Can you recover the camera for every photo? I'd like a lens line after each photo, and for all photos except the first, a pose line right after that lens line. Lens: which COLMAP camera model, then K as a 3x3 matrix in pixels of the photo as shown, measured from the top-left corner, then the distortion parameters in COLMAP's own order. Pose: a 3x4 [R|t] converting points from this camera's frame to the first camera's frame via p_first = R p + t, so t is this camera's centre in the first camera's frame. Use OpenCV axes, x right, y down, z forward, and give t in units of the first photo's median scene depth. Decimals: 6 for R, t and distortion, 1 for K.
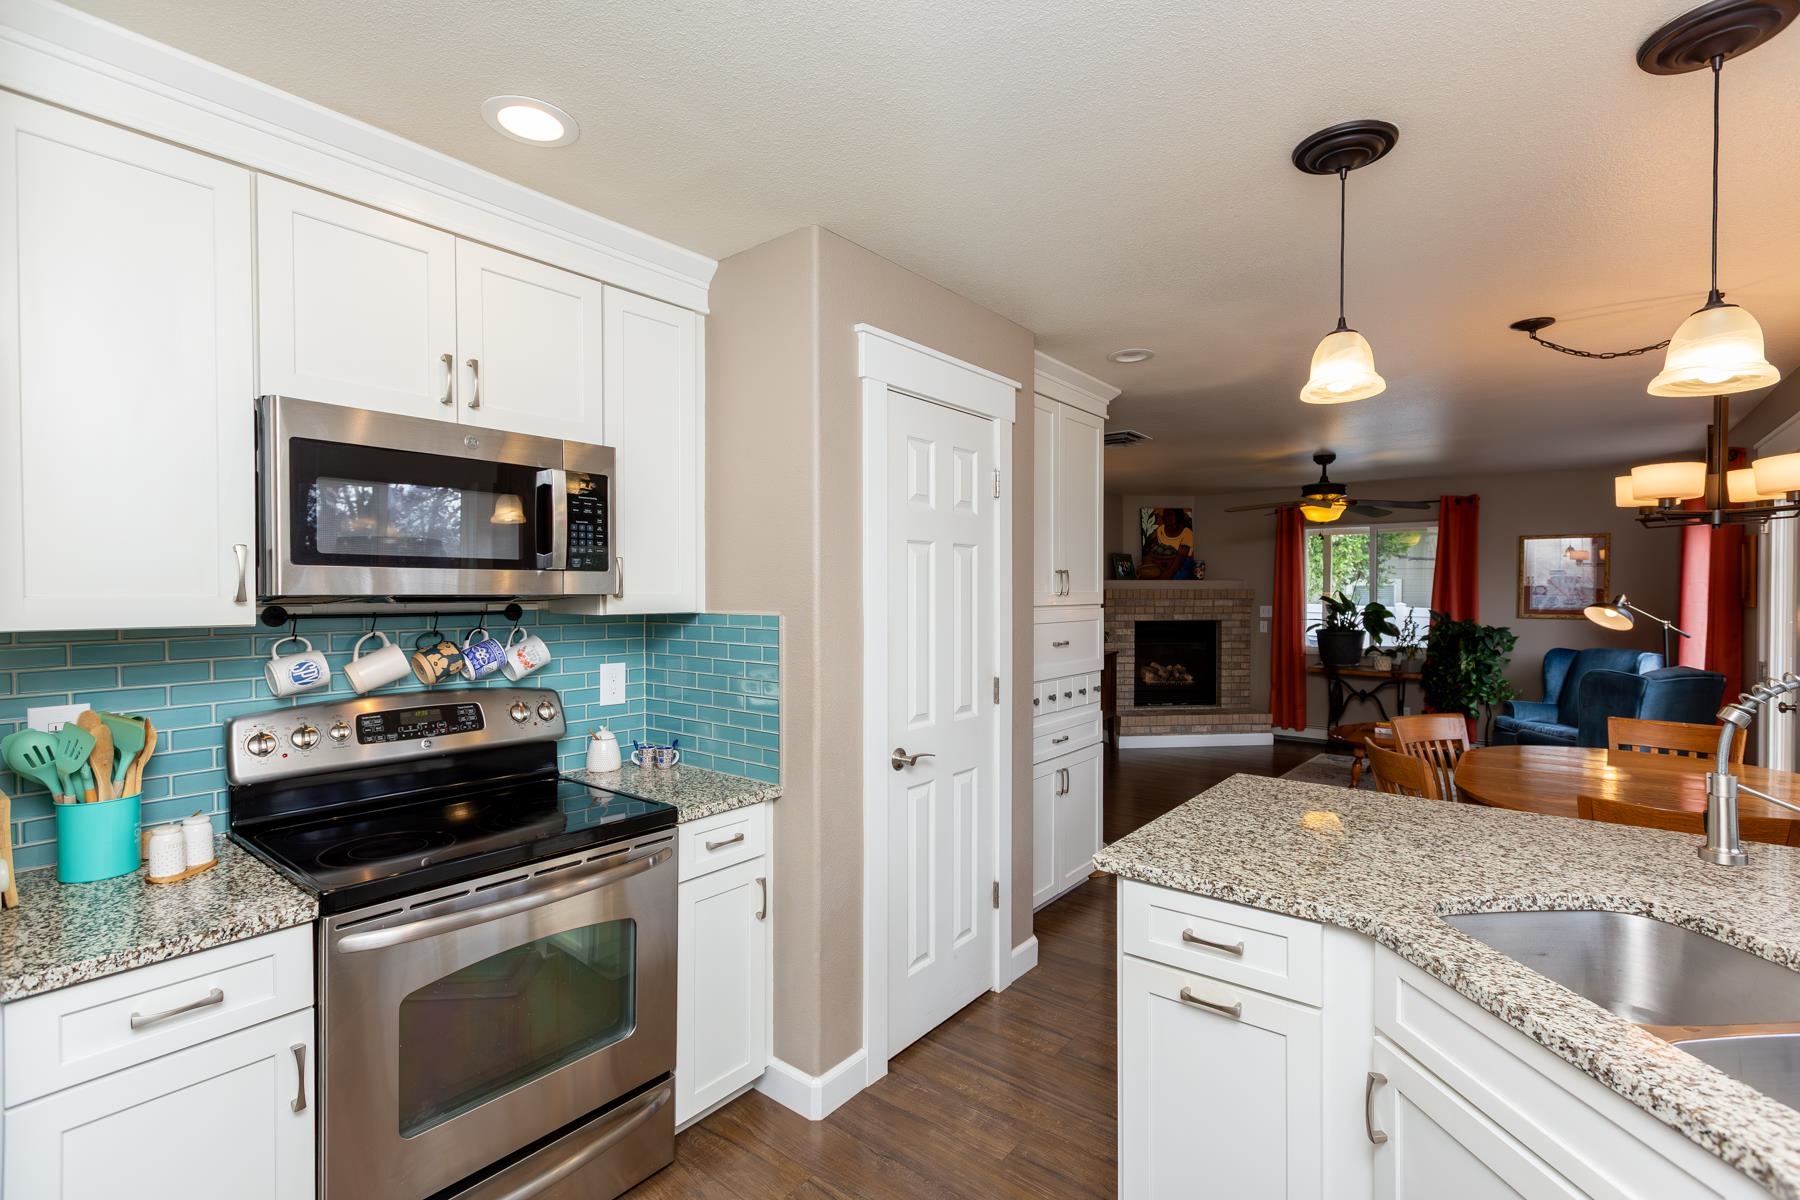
lens RADIAL K [[811.6, 0, 904.7], [0, 811.6, 592.1], [0, 0, 1]] dist [0.000365, -0.000841]
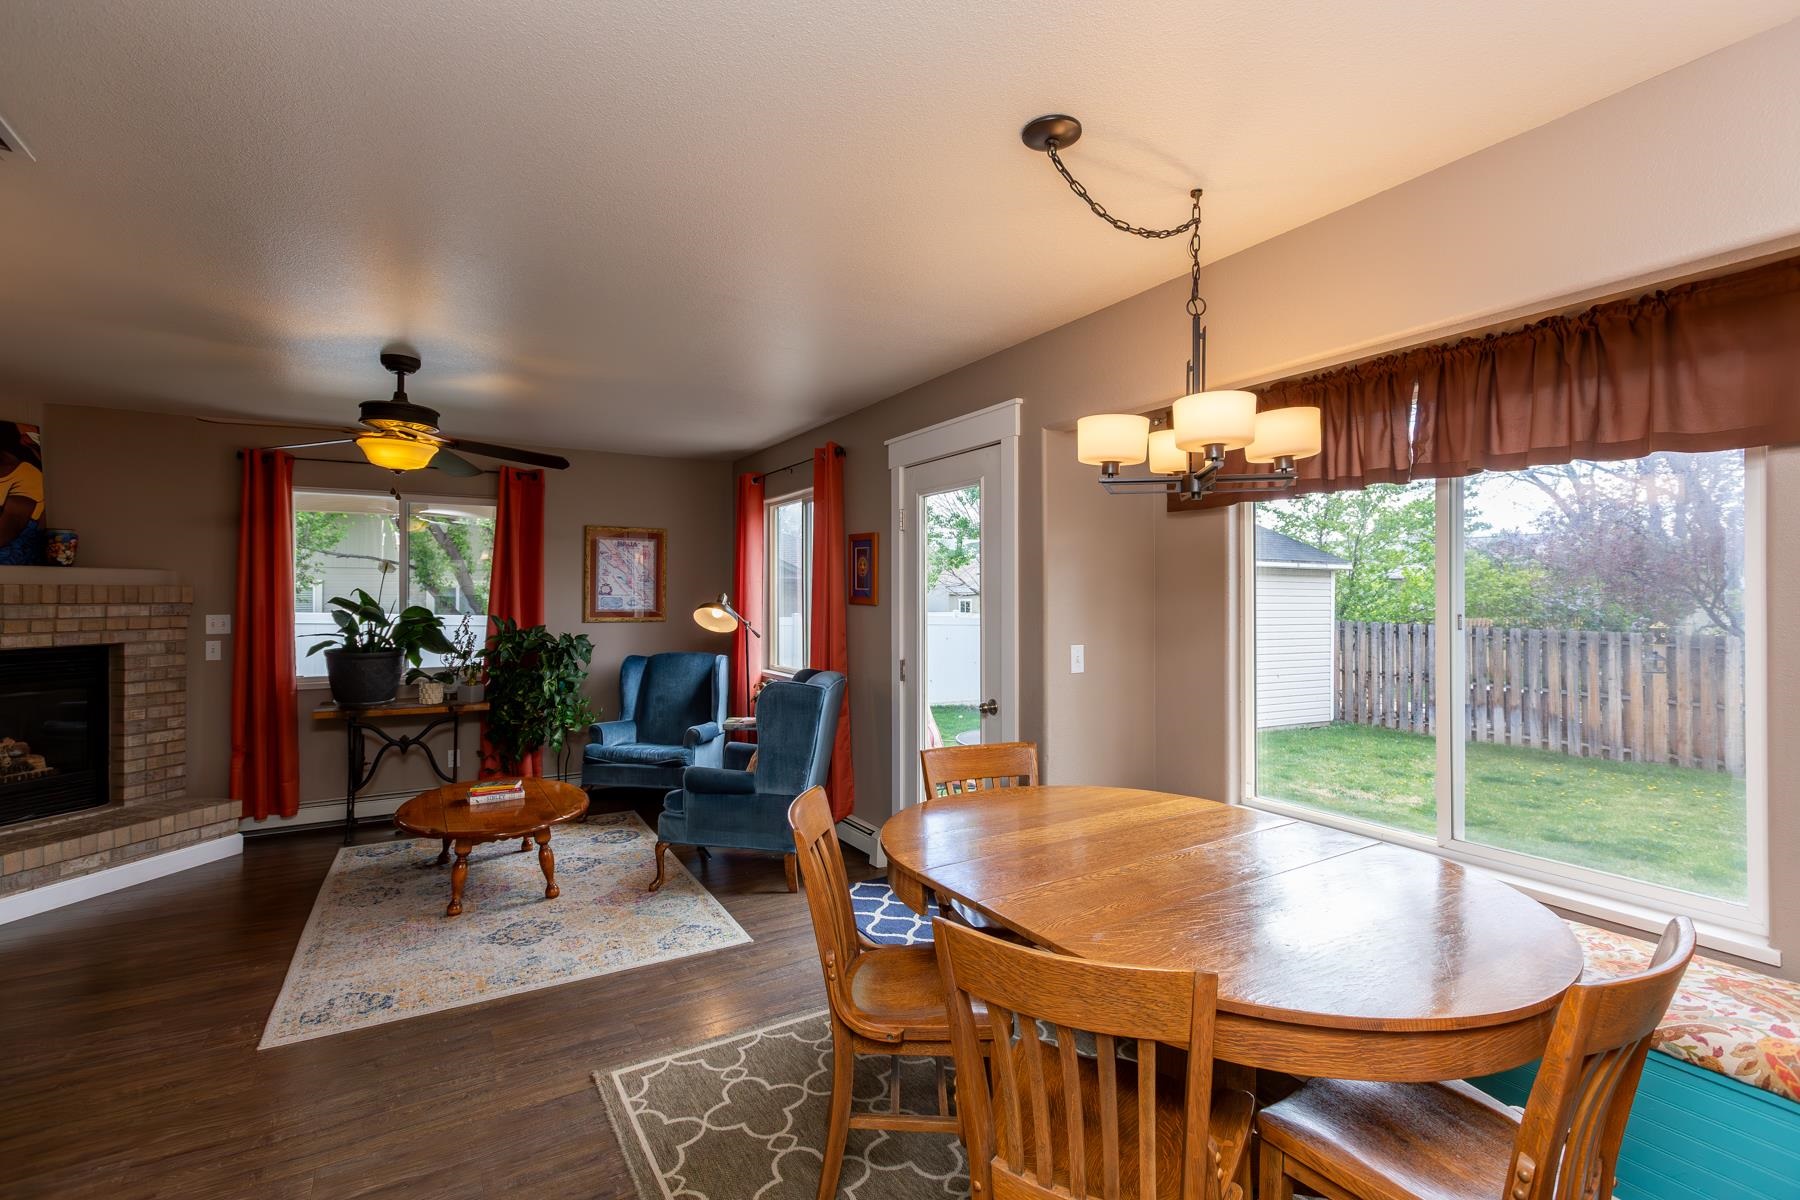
lens RADIAL K [[811.6, 0, 904.7], [0, 811.6, 592.1], [0, 0, 1]] dist [0.000365, -0.000841]
pose [[0.342429, 0.003607, 0.939537, 0.073659], [0.001756, 0.999988, -0.004479, 0.004729], [-0.939542, 0.003184, 0.342419, 0.381159]]
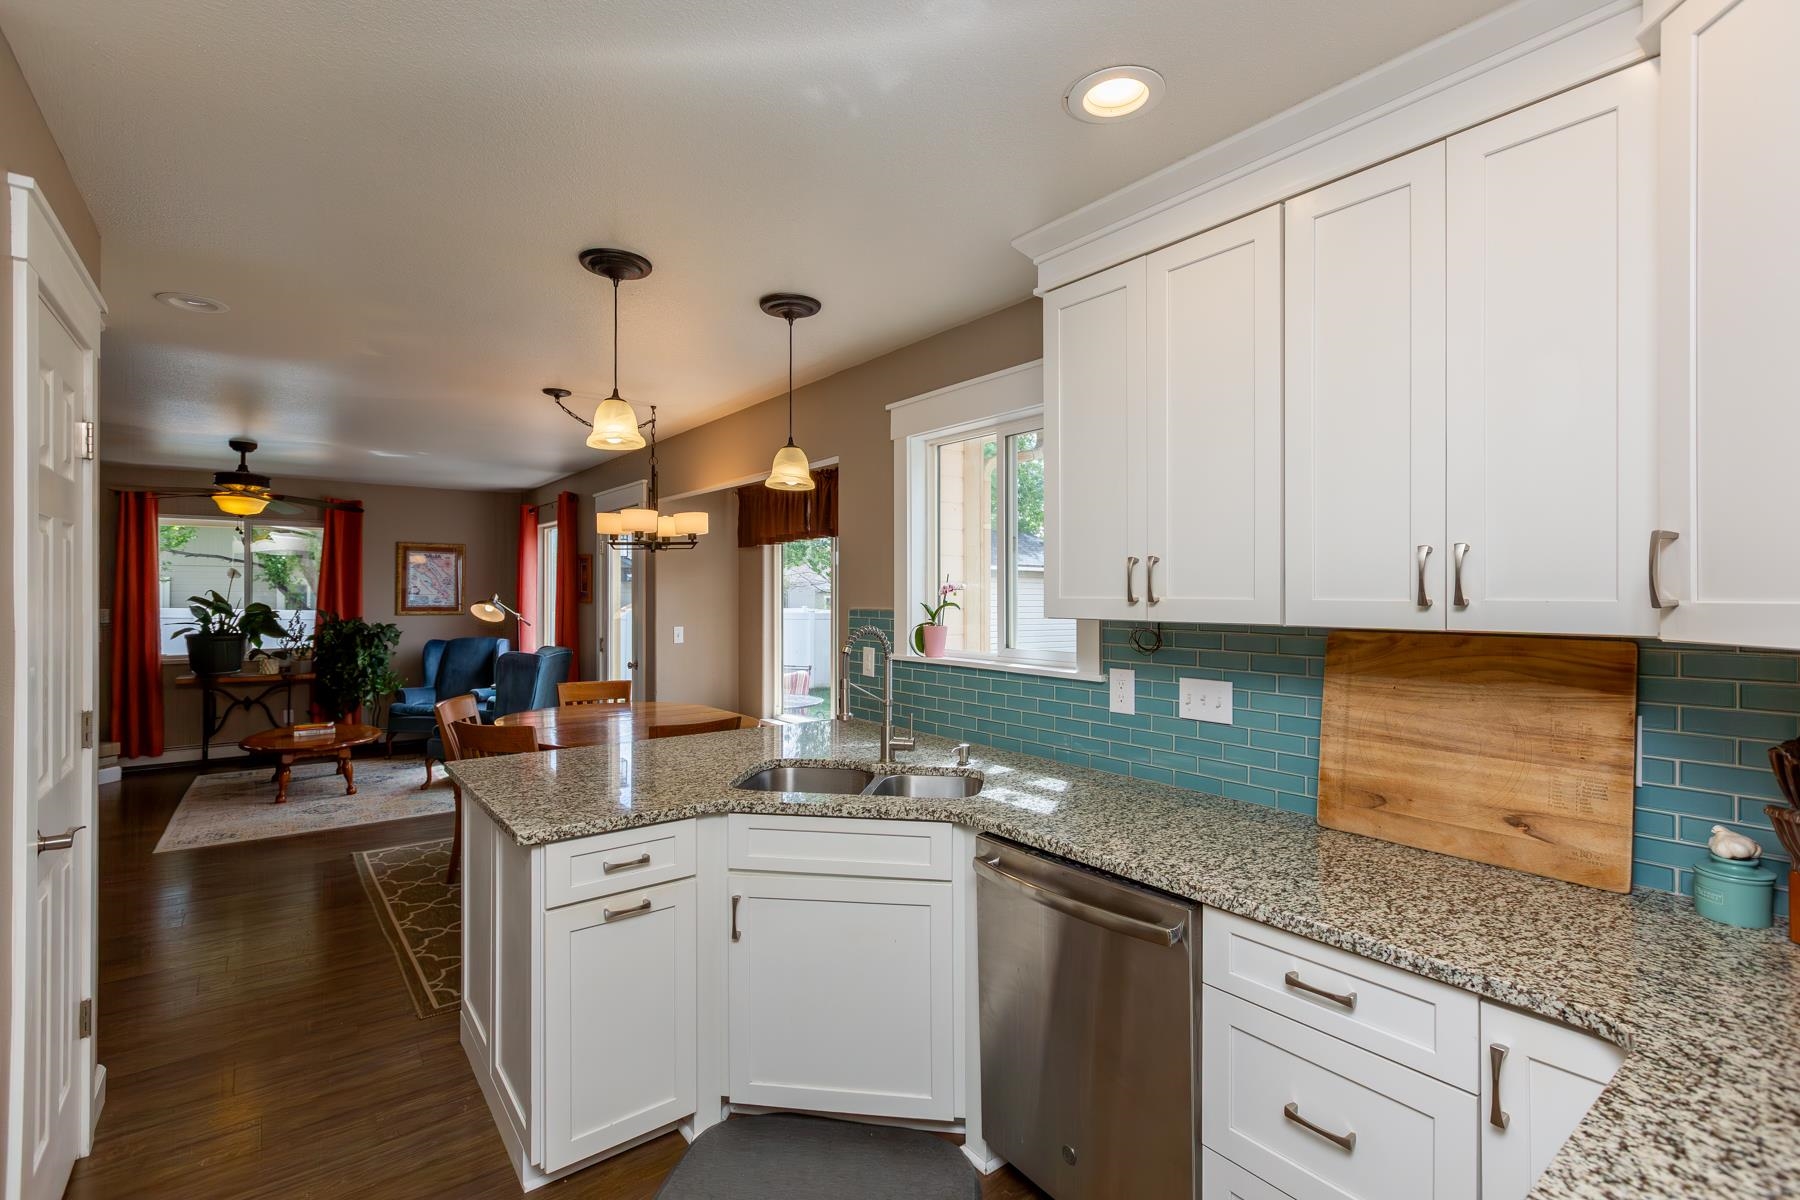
lens RADIAL K [[811.6, 0, 904.7], [0, 811.6, 592.1], [0, 0, 1]] dist [0.000365, -0.000841]
pose [[0.227316, 0.000105, 0.973821, -0.169984], [-0.001373, 0.999999, 0.000212, -0.001009], [-0.973820, -0.001385, 0.227316, 0.057665]]
